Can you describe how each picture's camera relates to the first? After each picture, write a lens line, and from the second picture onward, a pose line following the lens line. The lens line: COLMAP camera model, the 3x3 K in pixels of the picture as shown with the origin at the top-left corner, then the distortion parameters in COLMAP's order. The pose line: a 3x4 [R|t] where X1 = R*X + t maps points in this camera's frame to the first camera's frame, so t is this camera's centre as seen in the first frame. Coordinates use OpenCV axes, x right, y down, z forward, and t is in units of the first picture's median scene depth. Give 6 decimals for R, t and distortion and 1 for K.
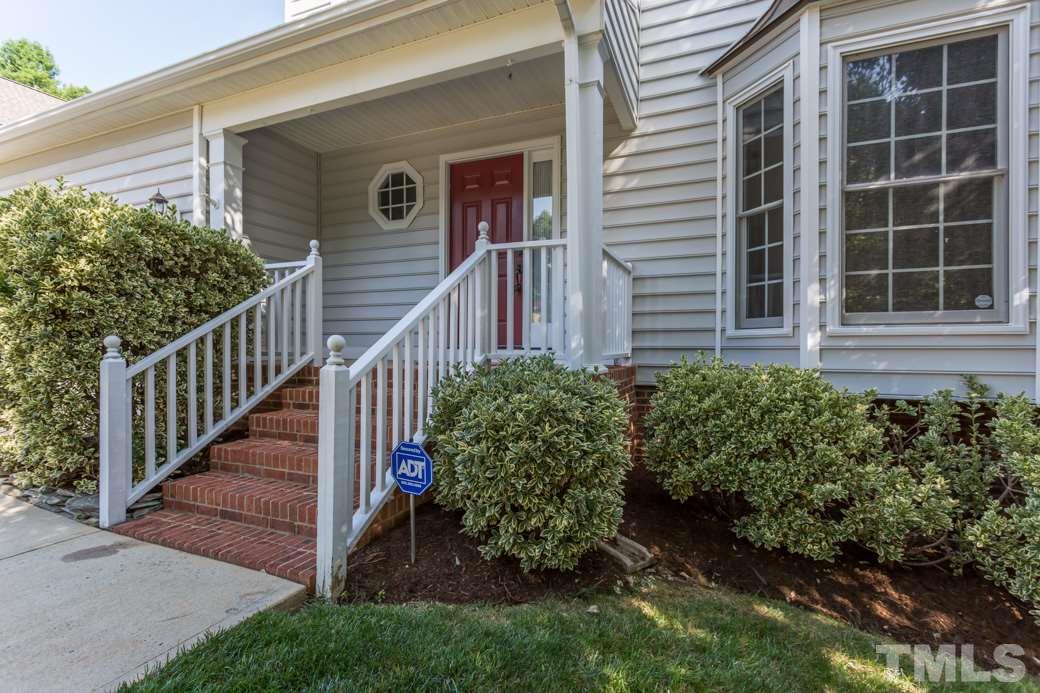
lens RADIAL K [[490.0, 0, 515.1], [0, 490.0, 348.0], [0, 0, 1]] dist [0.004370, 0.000064]
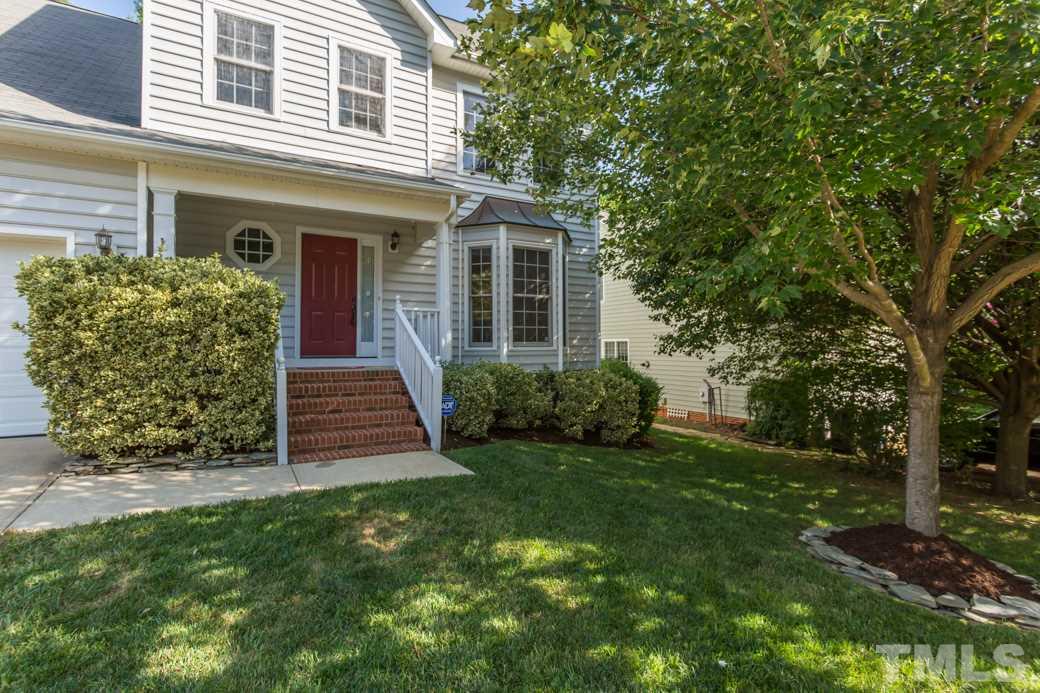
lens RADIAL K [[490.0, 0, 520.0], [0, 490.0, 344.9], [0, 0, 1]] dist [0.004370, 0.000064]
pose [[0.601123, -0.001382, 0.799155, -1.230040], [0.009008, 0.999947, -0.005047, -0.036235], [-0.799106, 0.010233, 0.601104, -0.532519]]
